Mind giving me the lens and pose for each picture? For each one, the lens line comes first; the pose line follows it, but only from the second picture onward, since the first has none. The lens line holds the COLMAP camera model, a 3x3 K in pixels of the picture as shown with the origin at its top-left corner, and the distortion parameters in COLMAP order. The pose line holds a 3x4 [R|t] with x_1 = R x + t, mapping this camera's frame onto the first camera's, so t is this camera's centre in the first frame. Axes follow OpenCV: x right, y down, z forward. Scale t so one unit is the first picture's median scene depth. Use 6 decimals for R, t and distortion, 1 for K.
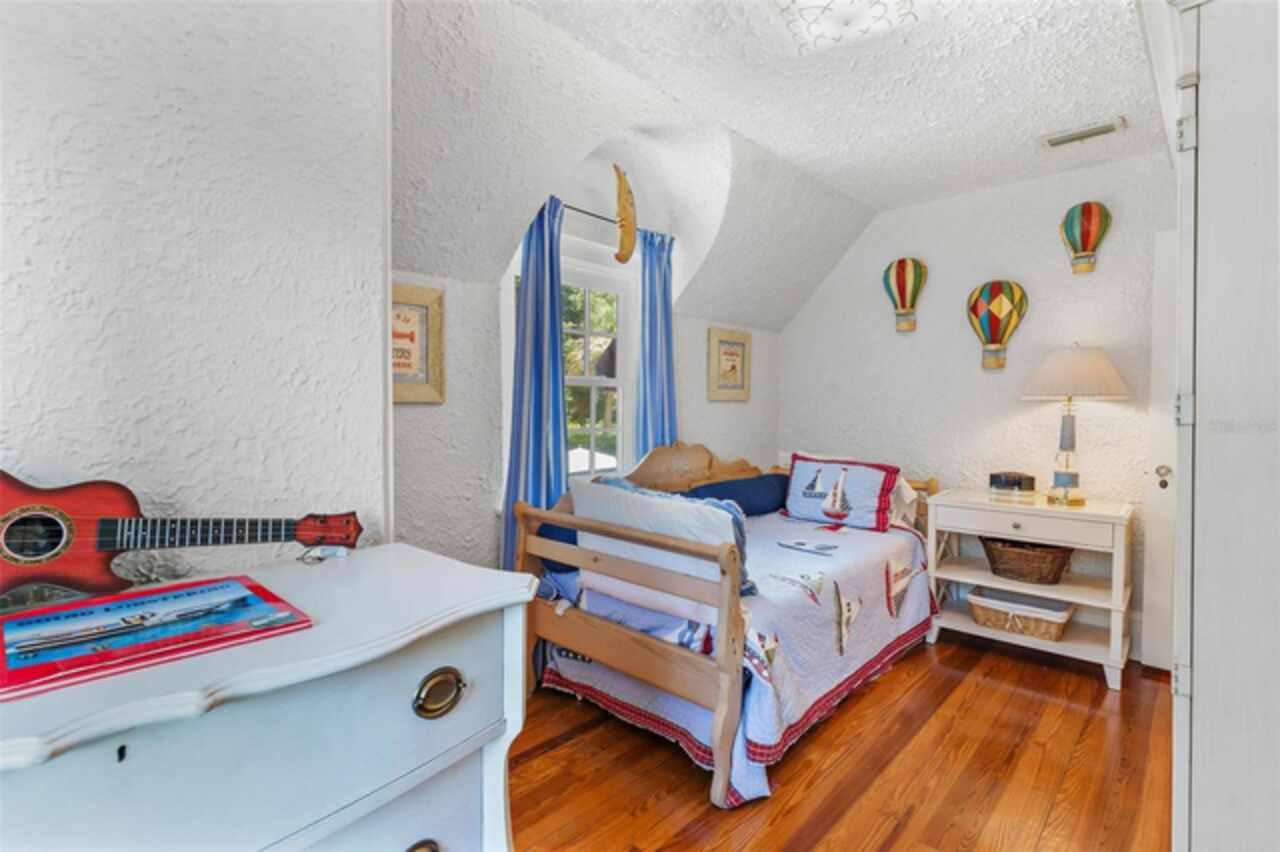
lens RADIAL K [[614.6, 0, 640.0], [0, 614.6, 428.2], [0, 0, 1]] dist [-0.000860, 0.000333]
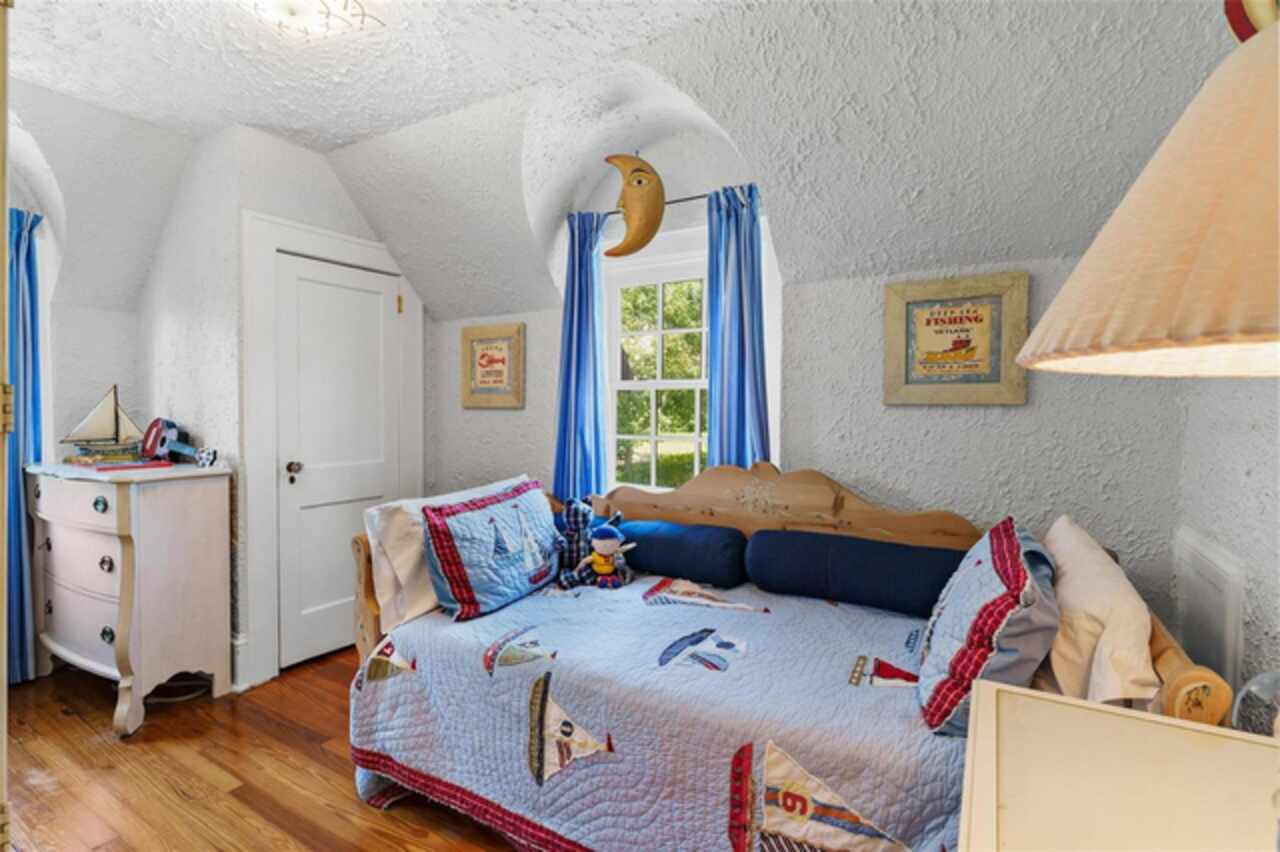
lens RADIAL K [[614.6, 0, 640.0], [0, 614.6, 428.2], [0, 0, 1]] dist [-0.000860, 0.000333]
pose [[0.202984, 0.028432, -0.978769, 0.697639], [-0.043399, 0.998857, 0.020015, -0.024414], [0.978220, 0.038415, 0.203986, 0.672450]]
